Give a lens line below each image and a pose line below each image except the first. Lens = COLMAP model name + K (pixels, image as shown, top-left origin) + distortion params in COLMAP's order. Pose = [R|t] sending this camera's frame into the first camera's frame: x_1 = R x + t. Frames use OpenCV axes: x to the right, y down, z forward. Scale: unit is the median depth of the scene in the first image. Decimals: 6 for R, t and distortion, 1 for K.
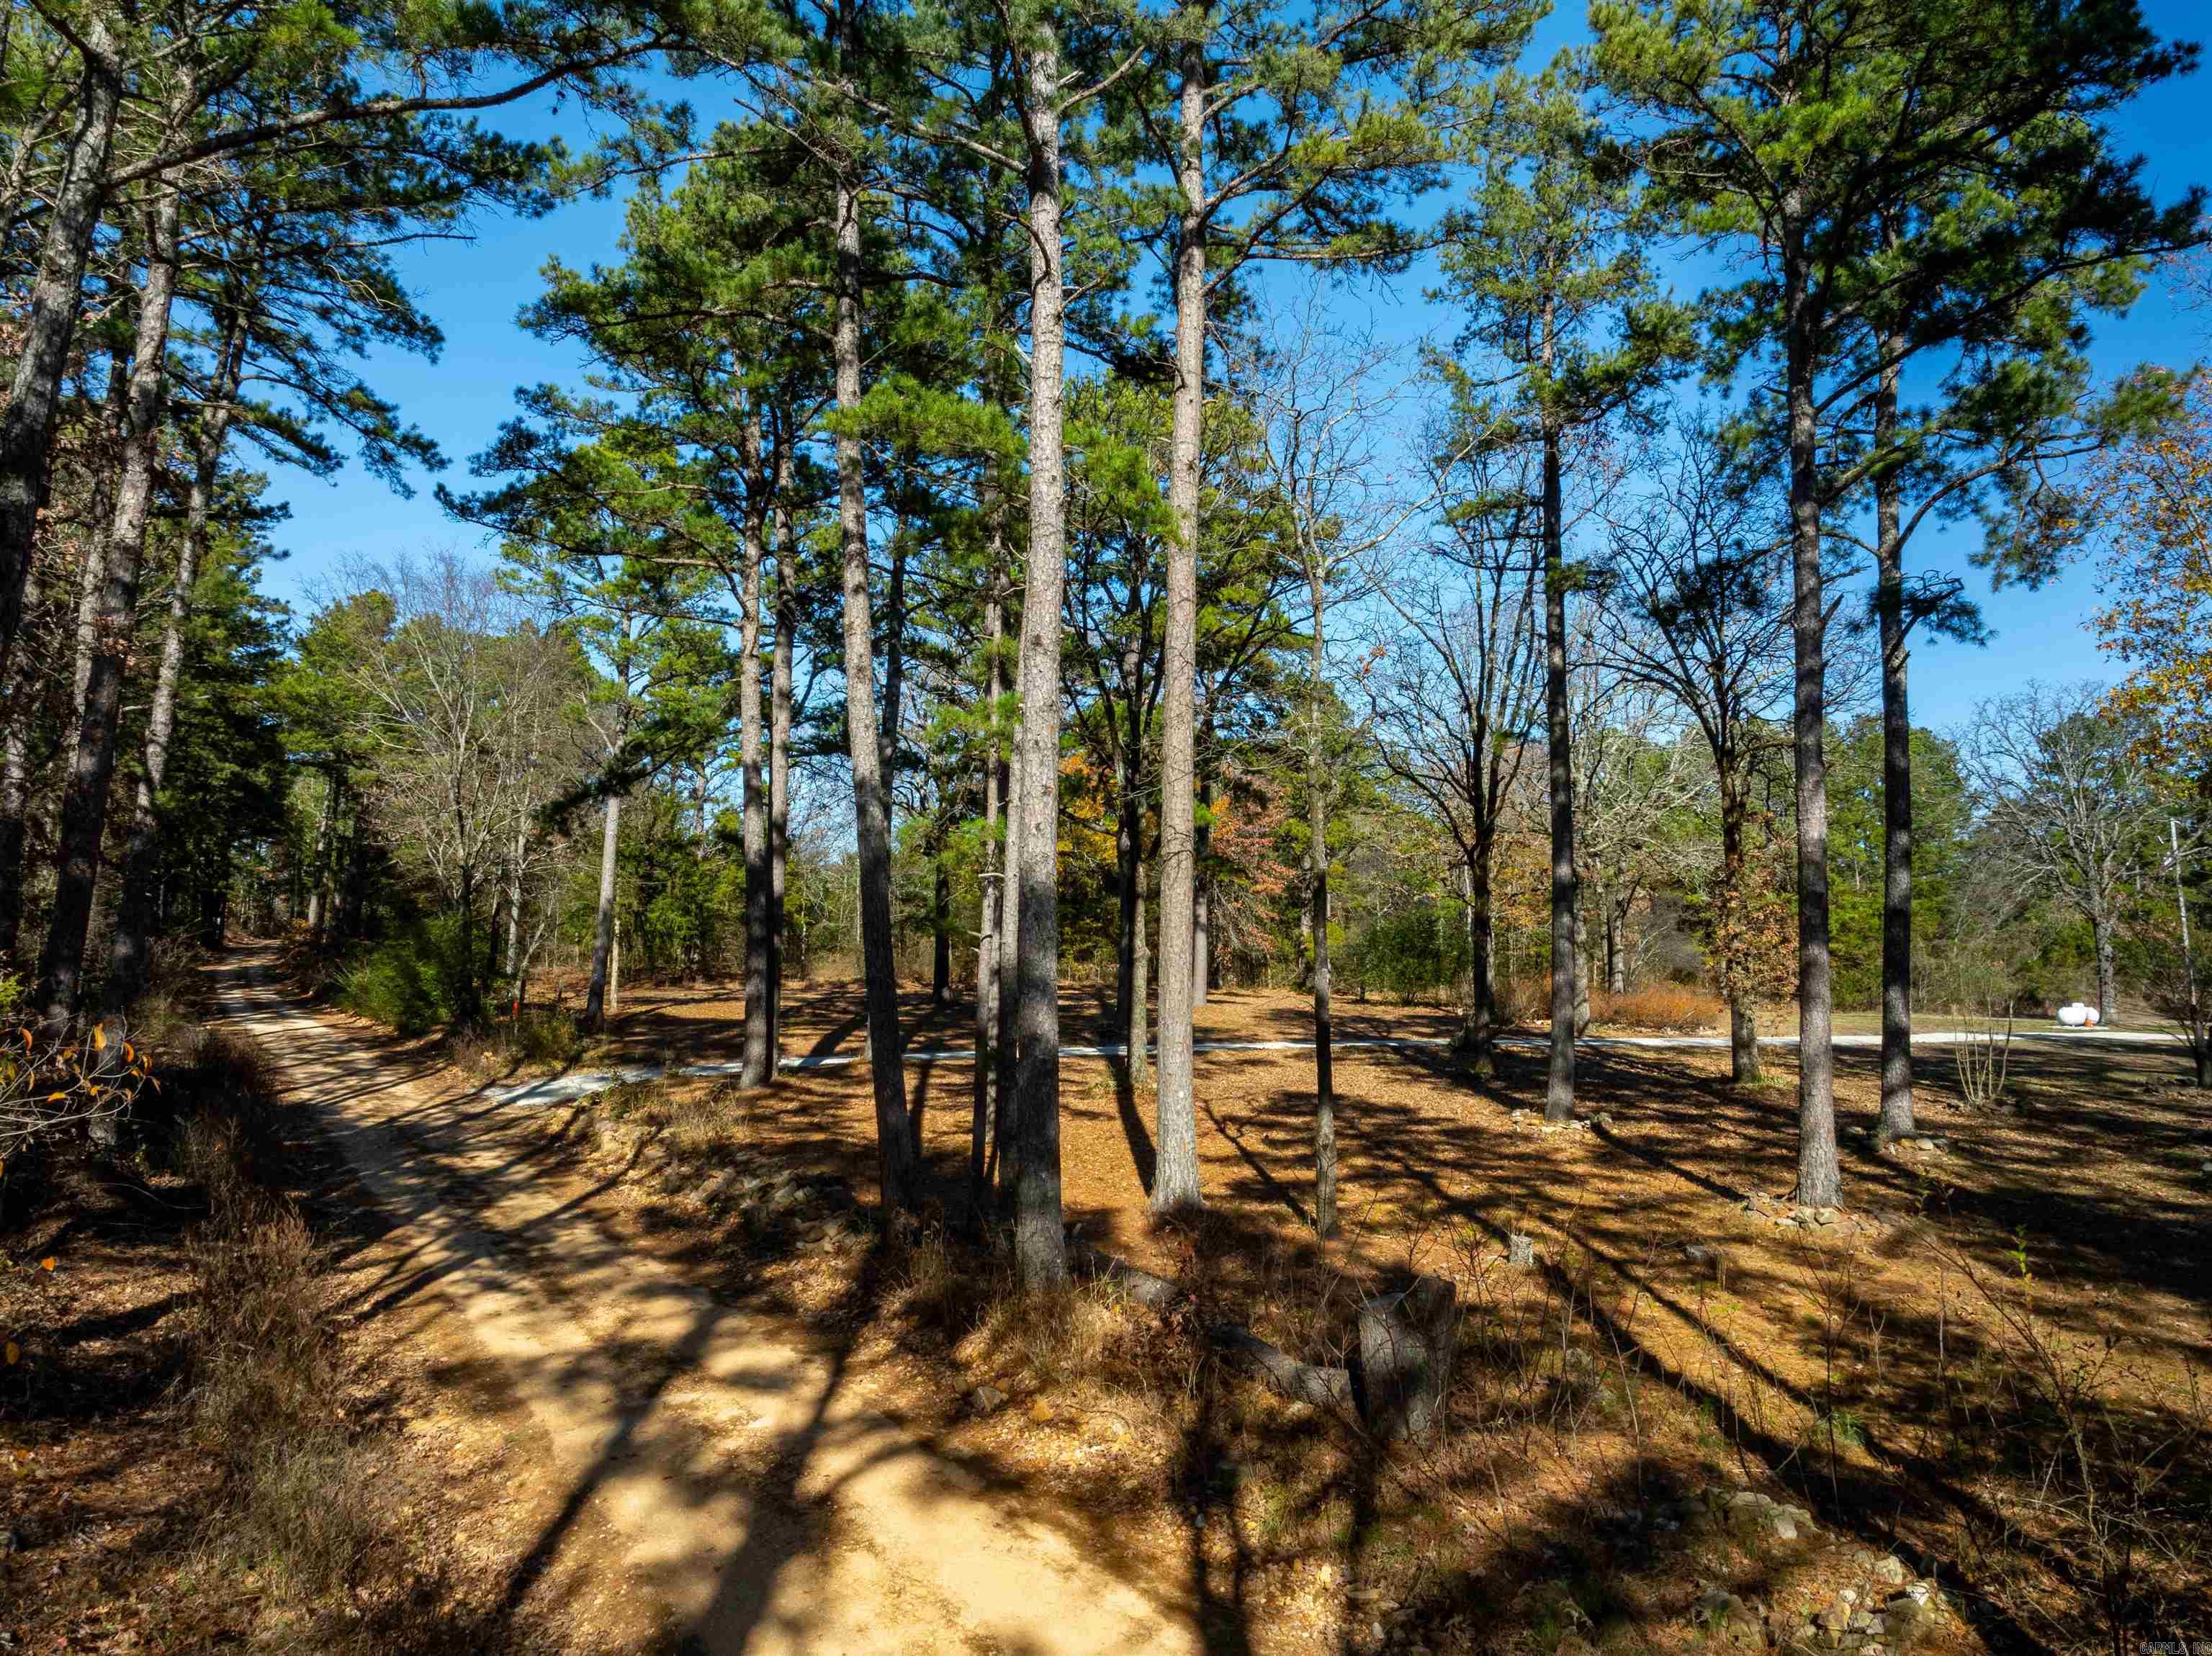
lens RADIAL K [[1583.4, 0, 1106.0], [0, 1583.4, 828.0], [0, 0, 1]] dist [0.037294, -0.041278]
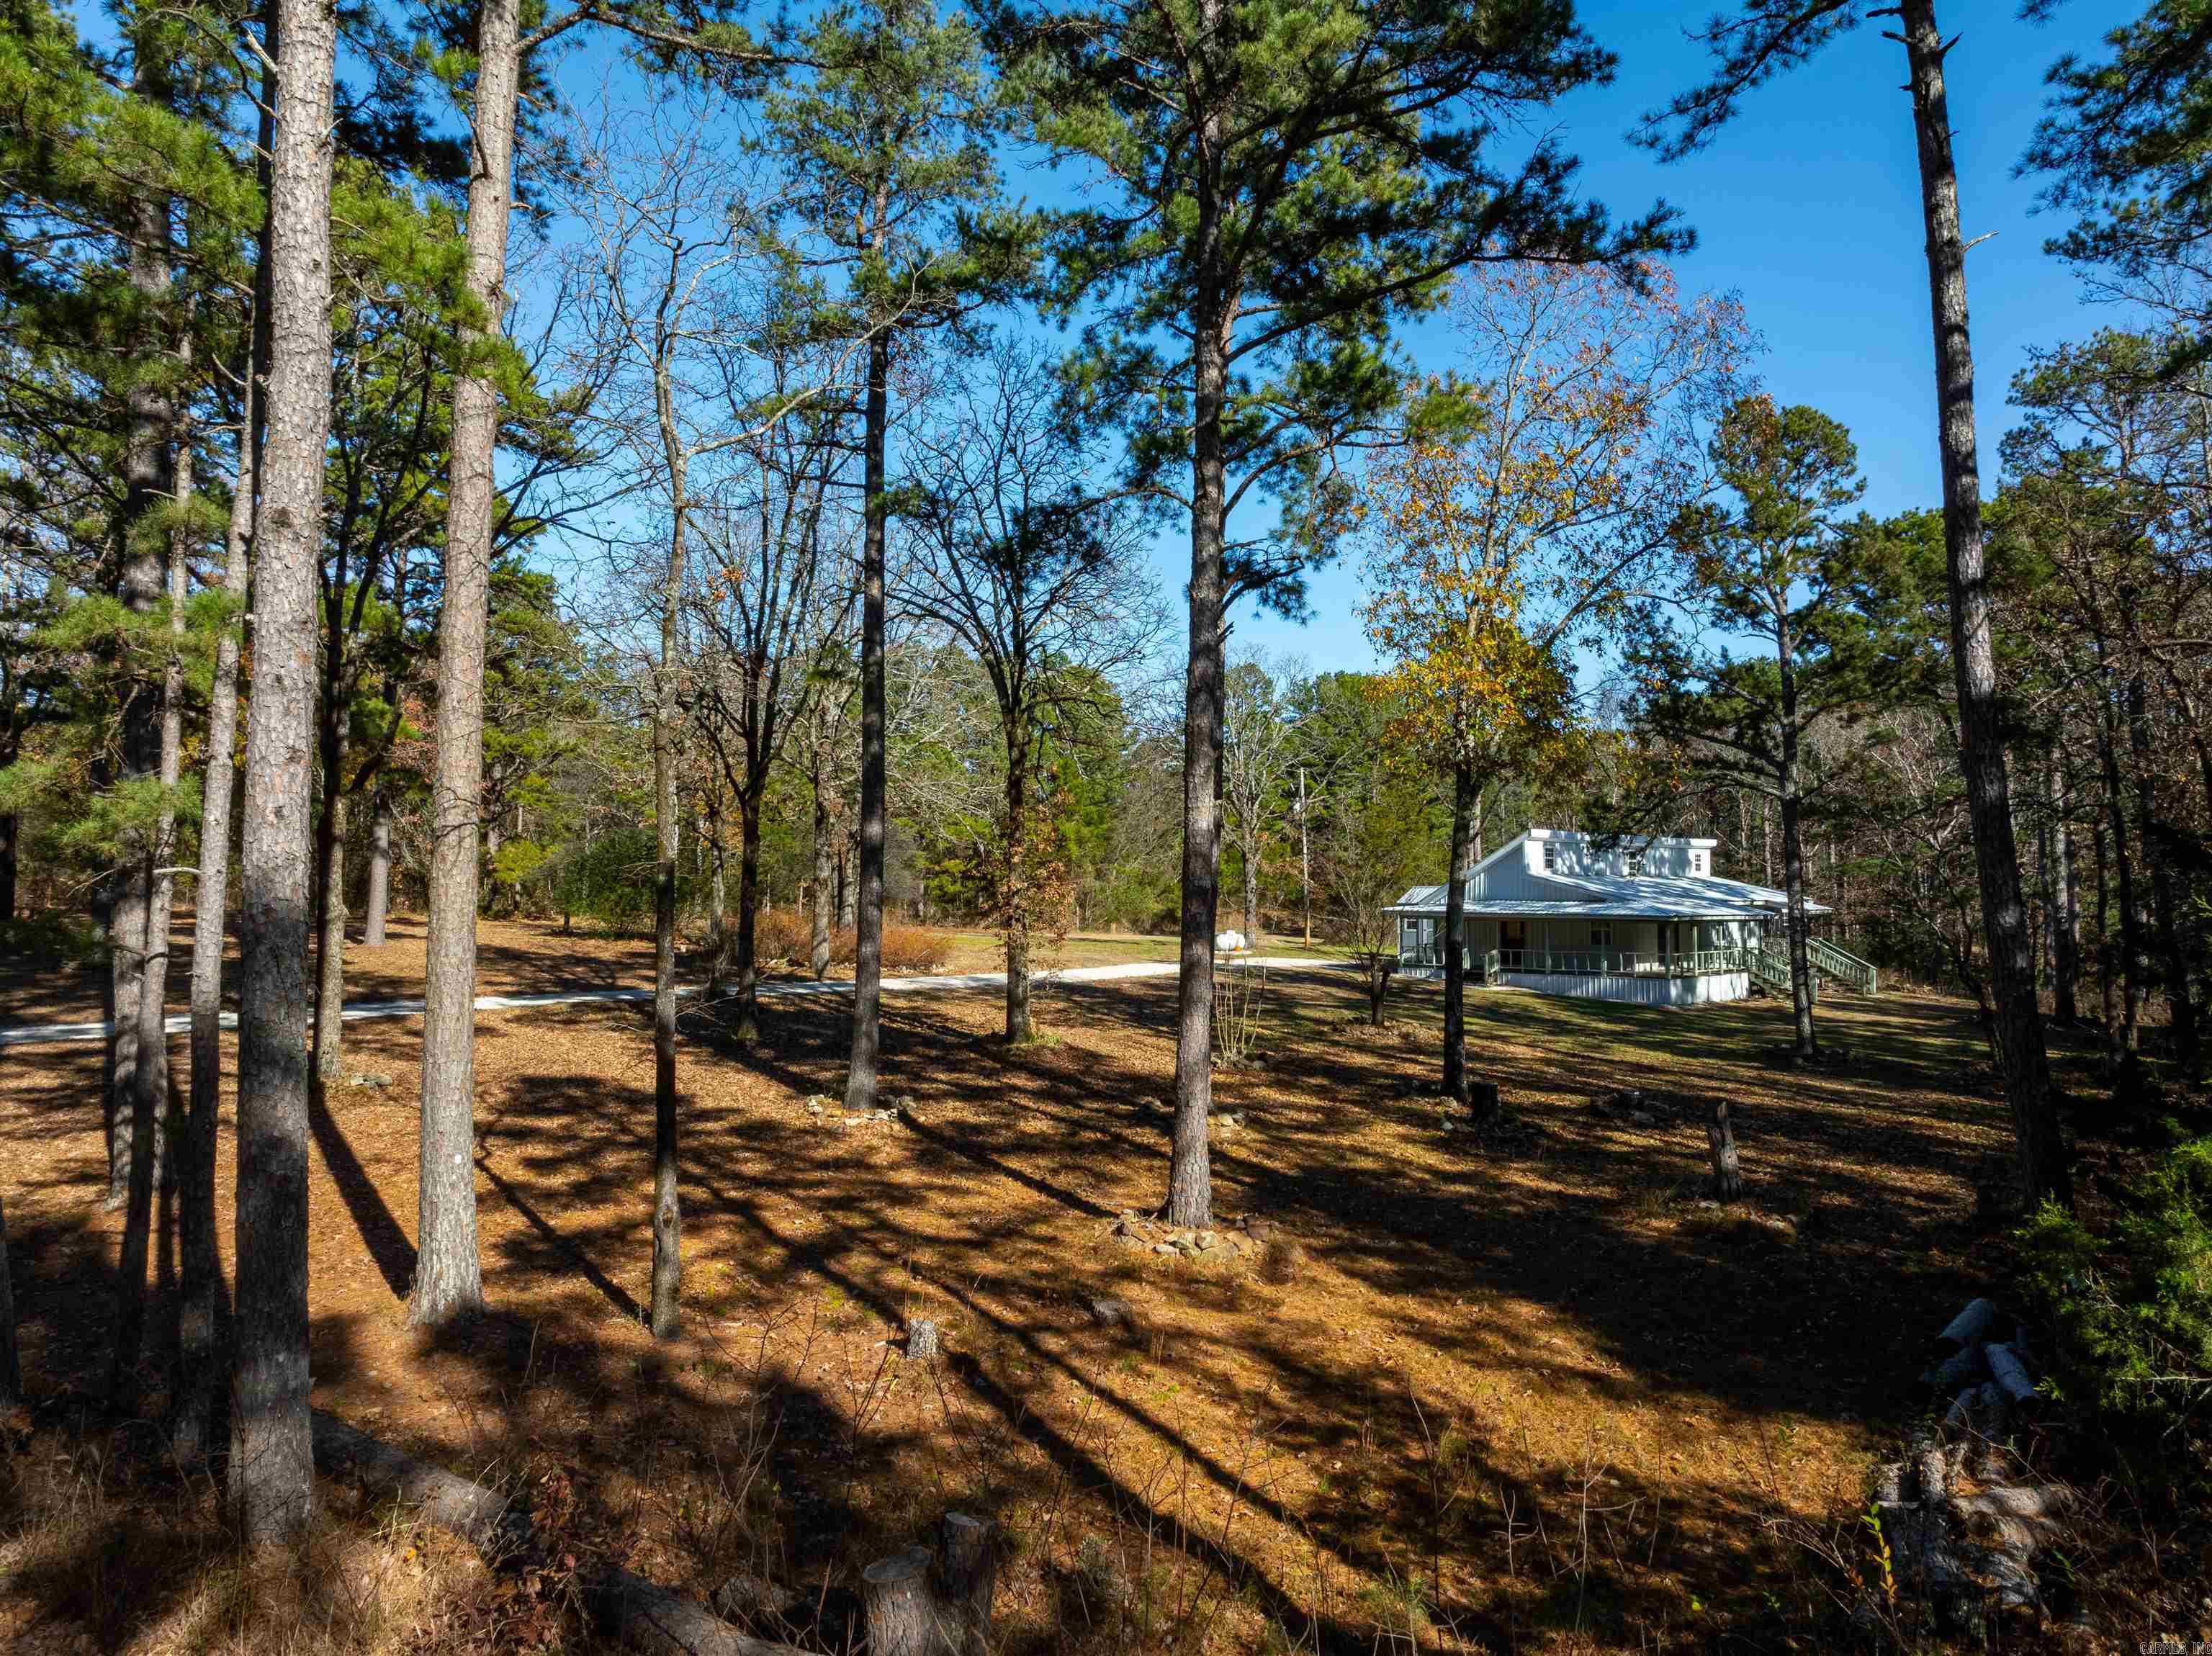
lens RADIAL K [[1567.9, 0, 1106.0], [0, 1567.9, 828.0], [0, 0, 1]] dist [-0.044085, 0.066436]
pose [[0.864934, 0.021305, 0.501433, -0.043833], [-0.054670, 0.997153, 0.051935, -0.028661], [-0.498899, -0.072334, 0.863636, 0.184169]]
